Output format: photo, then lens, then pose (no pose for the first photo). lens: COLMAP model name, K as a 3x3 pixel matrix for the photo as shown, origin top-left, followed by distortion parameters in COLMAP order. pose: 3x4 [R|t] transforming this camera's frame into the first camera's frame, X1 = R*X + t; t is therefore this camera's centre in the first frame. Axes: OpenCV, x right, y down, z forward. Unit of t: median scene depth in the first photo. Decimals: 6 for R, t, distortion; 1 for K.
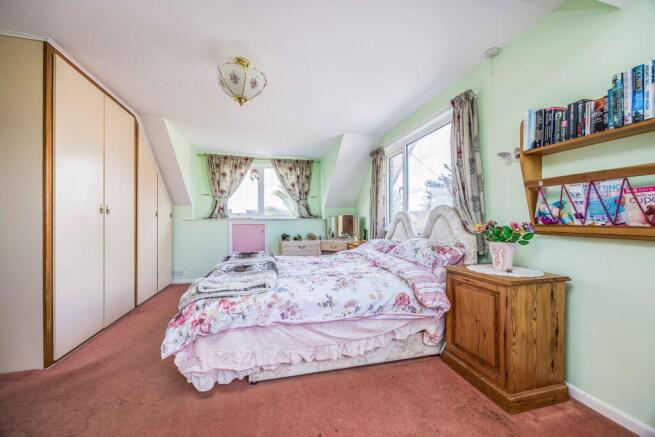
lens RADIAL K [[257.7, 0, 330.7], [0, 257.7, 222.6], [0, 0, 1]] dist [-0.000638, 0.000011]
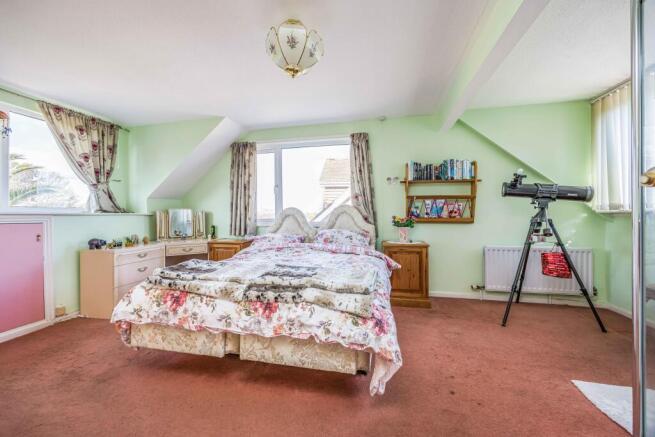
lens RADIAL K [[257.7, 0, 327.8], [0, 257.7, 214.6], [0, 0, 1]] dist [-0.000638, 0.000011]
pose [[0.442548, -0.000915, 0.896744, -0.472131], [0.008503, 0.999959, -0.003176, -0.005601], [-0.896704, 0.009030, 0.442538, 0.248244]]
